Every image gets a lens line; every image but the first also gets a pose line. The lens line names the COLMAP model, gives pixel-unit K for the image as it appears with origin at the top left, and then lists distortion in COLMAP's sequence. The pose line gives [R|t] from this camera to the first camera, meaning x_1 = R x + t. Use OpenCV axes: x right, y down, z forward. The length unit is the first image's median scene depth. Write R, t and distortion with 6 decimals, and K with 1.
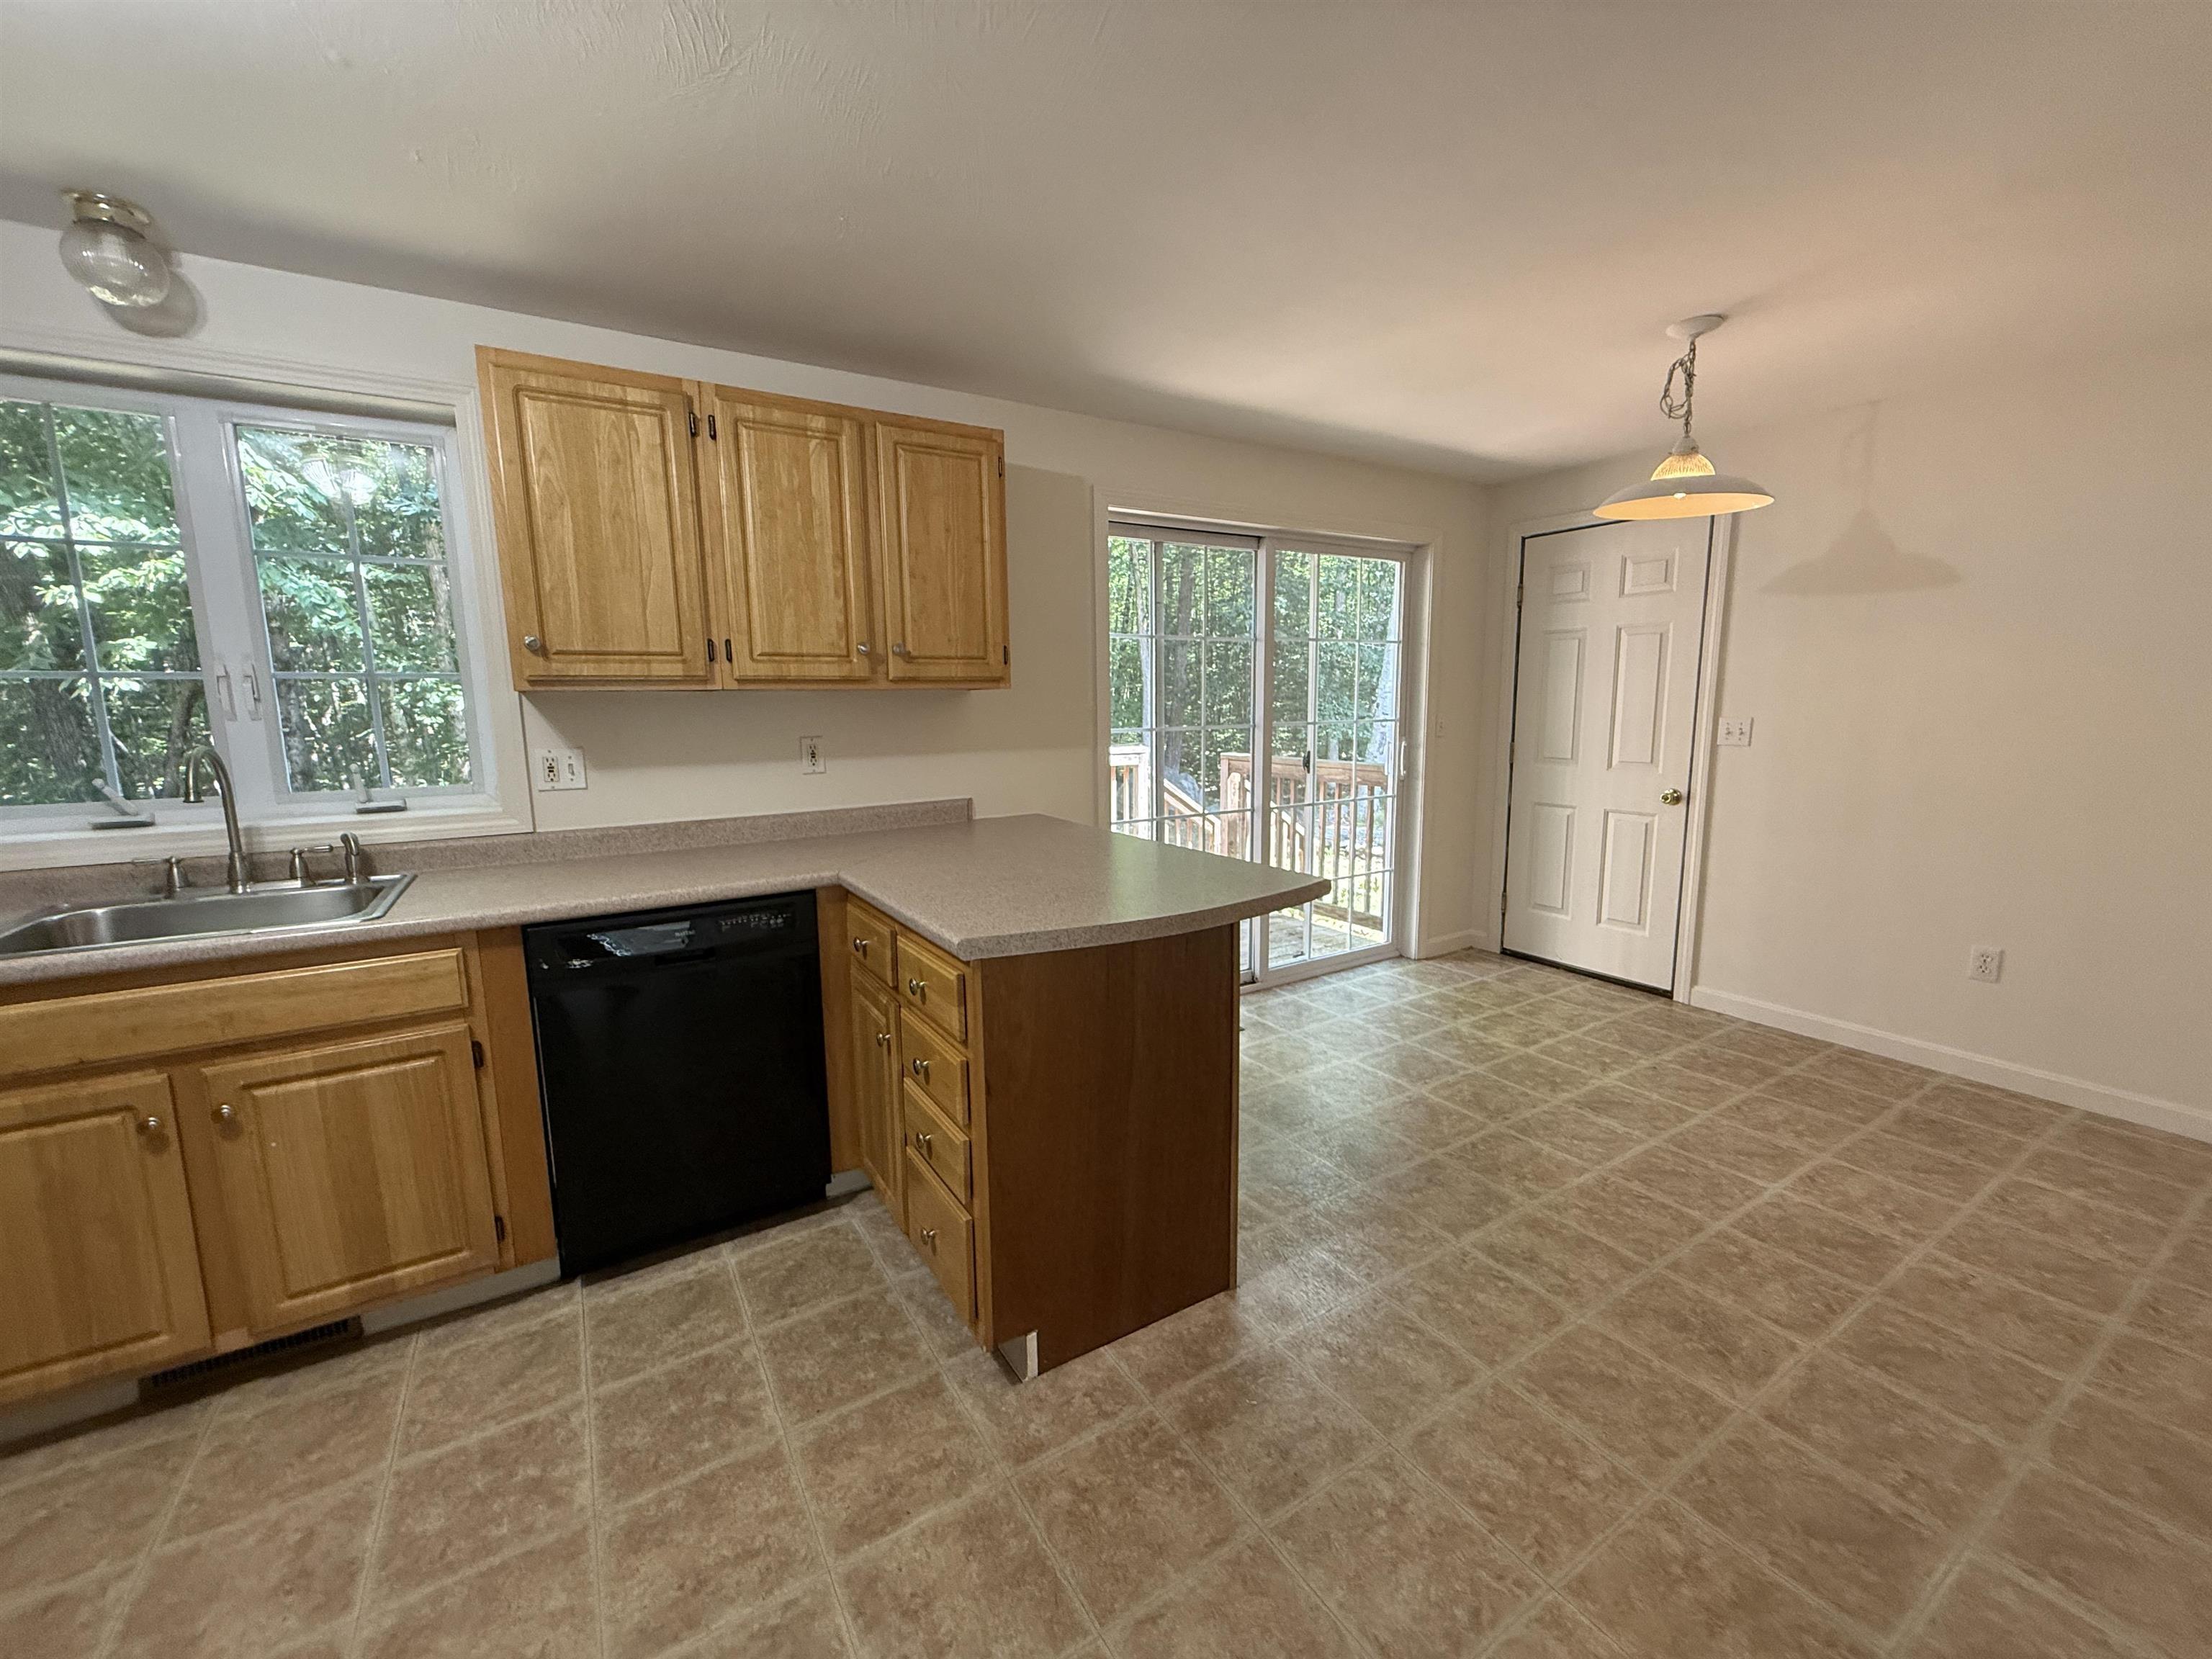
lens RADIAL K [[880.0, 0, 1097.0], [0, 880.0, 829.9], [0, 0, 1]] dist [0.000437, 0.000395]
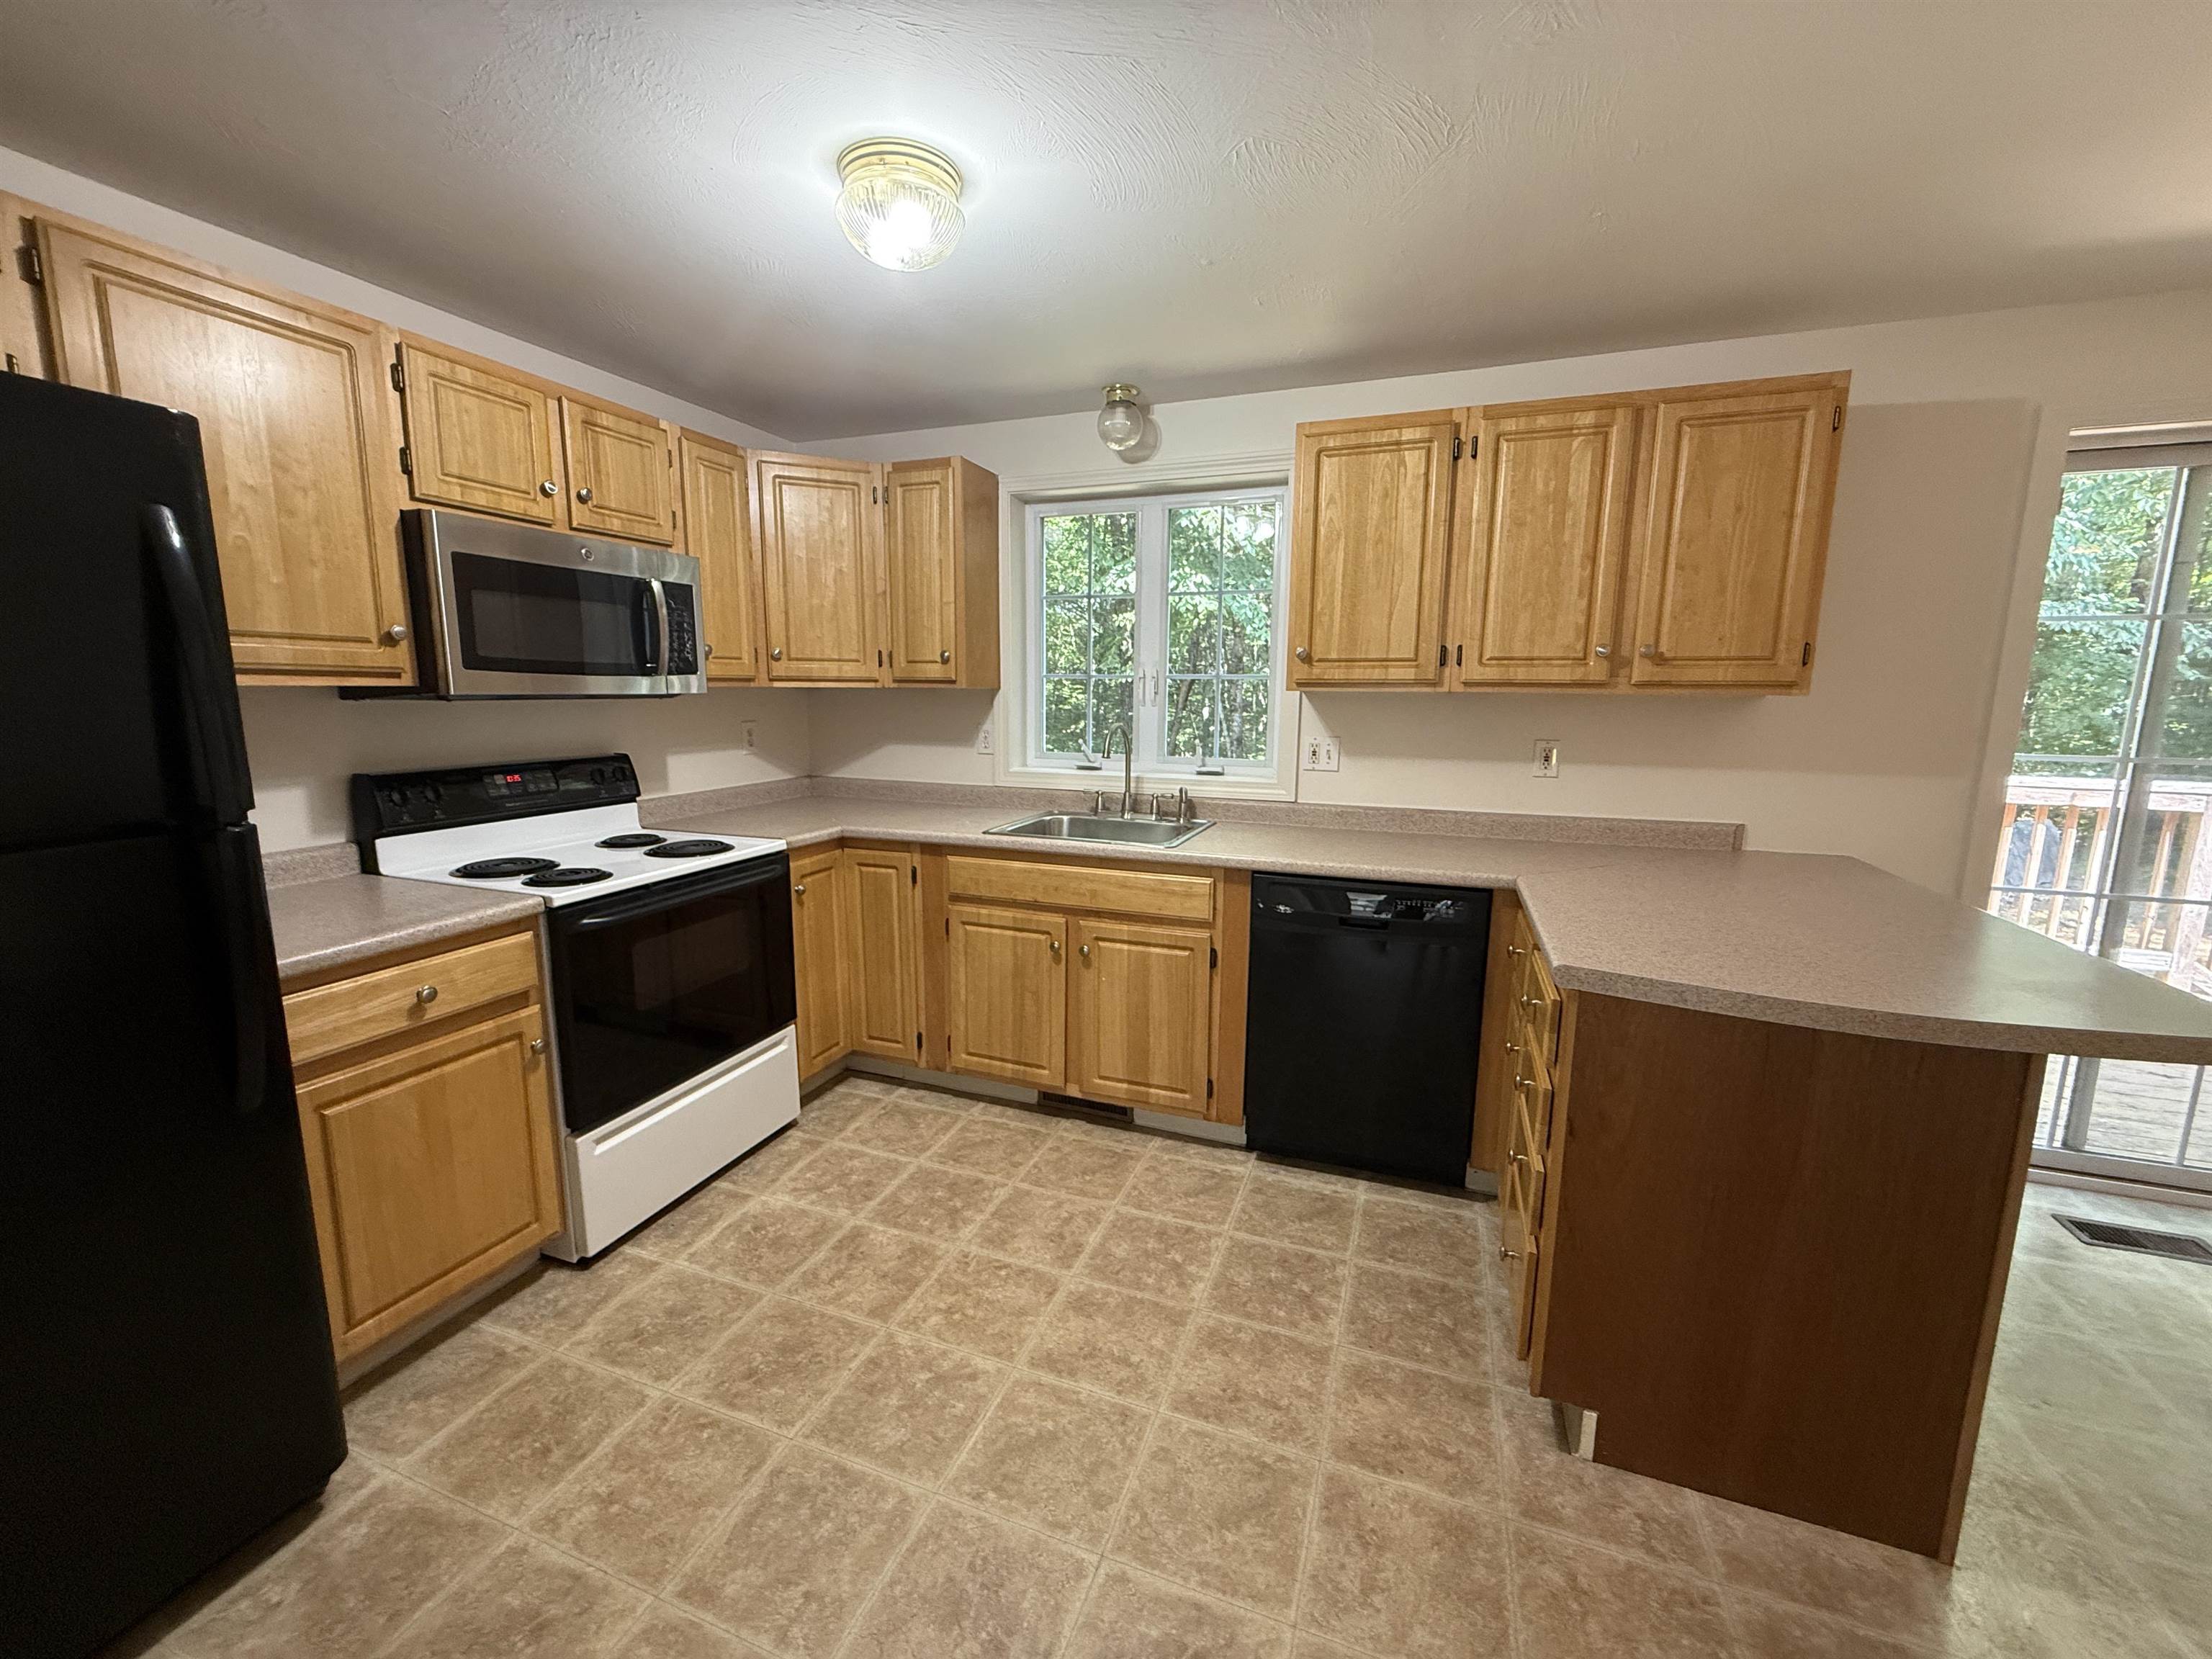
lens RADIAL K [[880.0, 0, 1098.5], [0, 880.0, 829.3], [0, 0, 1]] dist [0.000437, 0.000395]
pose [[0.609580, 0.142249, -0.779857, 0.176291], [-0.132760, 0.988193, 0.076478, -0.018076], [0.781529, 0.056915, 0.621268, 0.001719]]
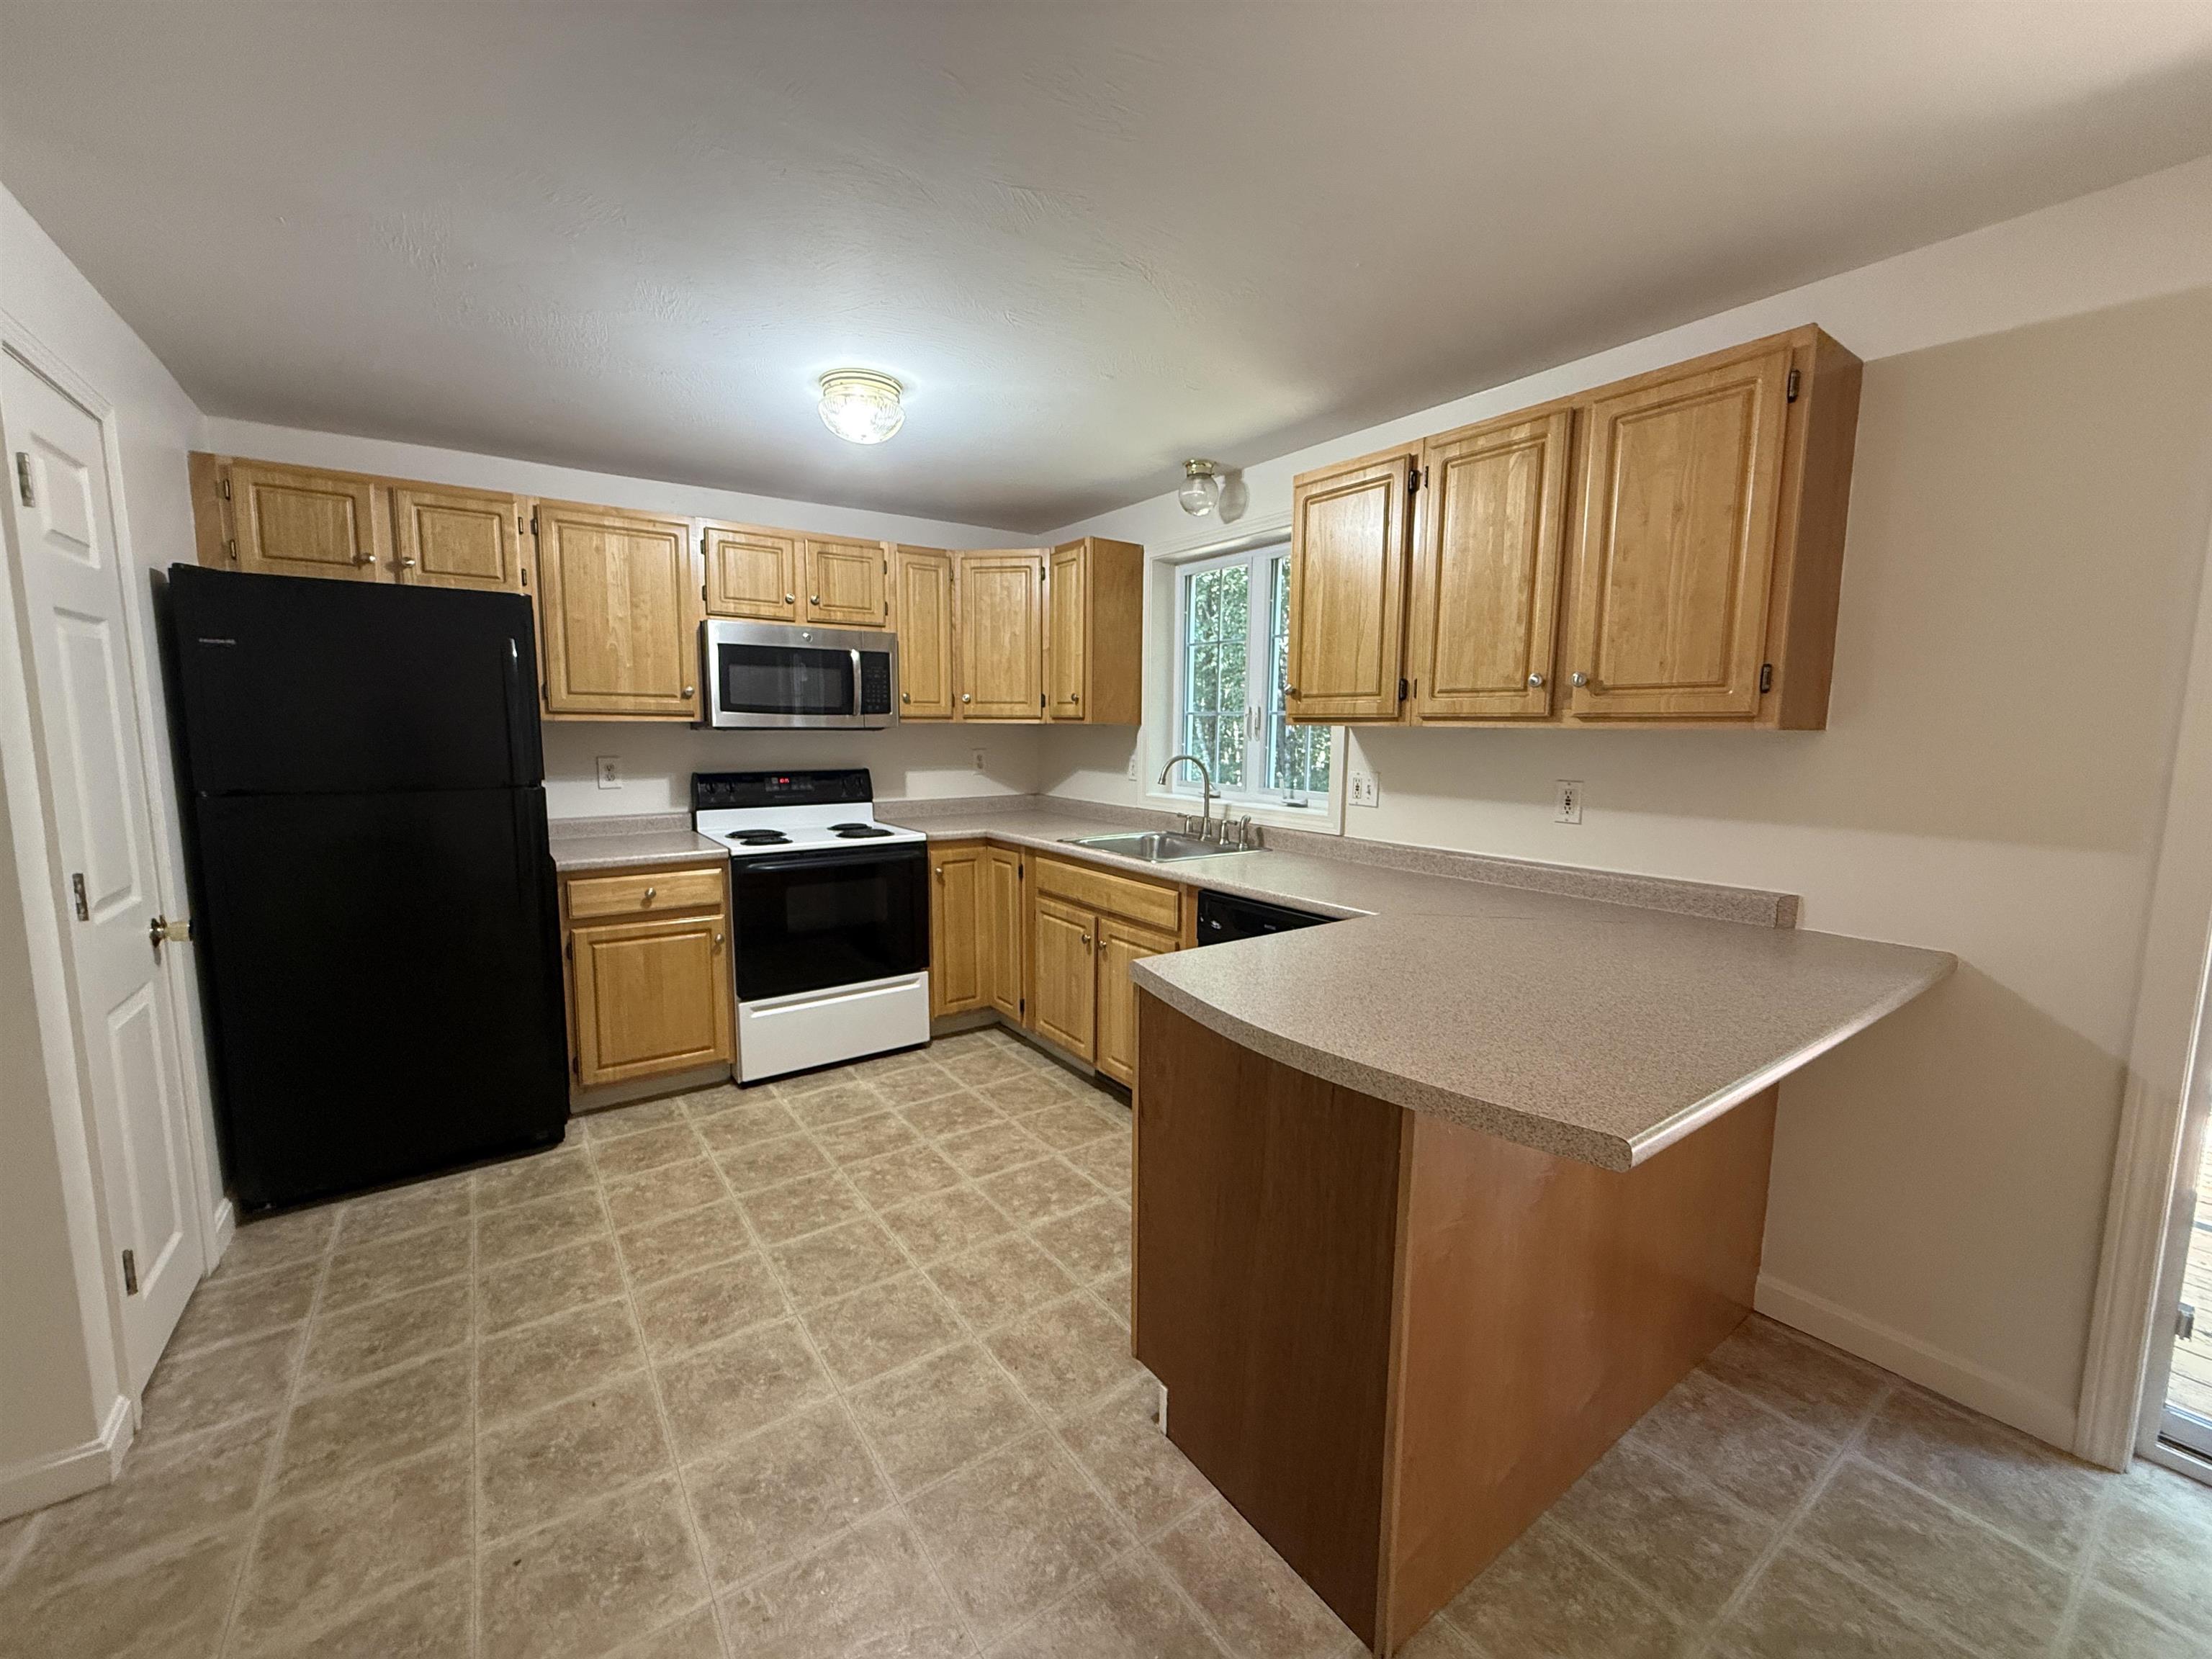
lens RADIAL K [[880.0, 0, 1098.2], [0, 880.0, 829.2], [0, 0, 1]] dist [0.000437, 0.000395]
pose [[0.062593, 0.131475, -0.989341, 0.597944], [-0.156818, 0.980268, 0.120348, -0.105547], [0.985642, 0.147613, 0.081976, 0.557198]]
